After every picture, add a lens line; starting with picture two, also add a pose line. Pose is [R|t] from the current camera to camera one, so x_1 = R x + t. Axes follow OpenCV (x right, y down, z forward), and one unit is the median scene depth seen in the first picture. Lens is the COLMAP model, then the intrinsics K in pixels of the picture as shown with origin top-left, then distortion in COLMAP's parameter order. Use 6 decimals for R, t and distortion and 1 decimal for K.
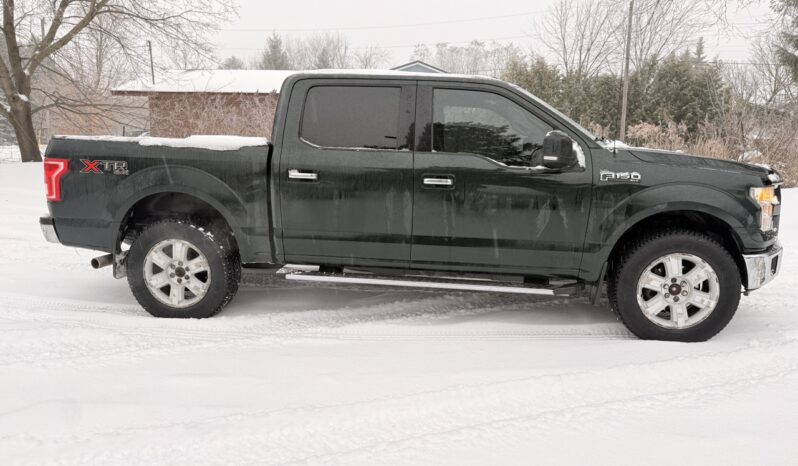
lens RADIAL K [[575.6, 0, 392.3], [0, 575.6, 239.7], [0, 0, 1]] dist [0.047754, -0.024997]
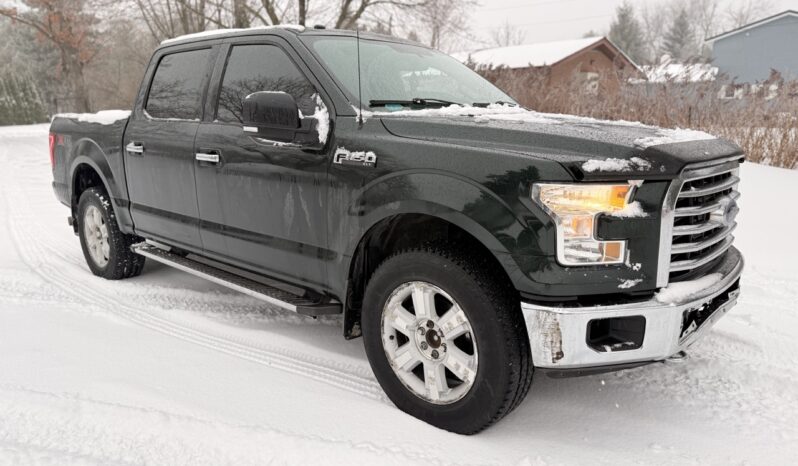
lens RADIAL K [[575.6, 0, 397.5], [0, 575.6, 226.5], [0, 0, 1]] dist [0.047754, -0.024997]
pose [[0.812468, 0.091181, -0.575832, 0.807734], [-0.083711, 0.995705, 0.039556, -0.057814], [0.576965, 0.016066, 0.816611, 0.468757]]
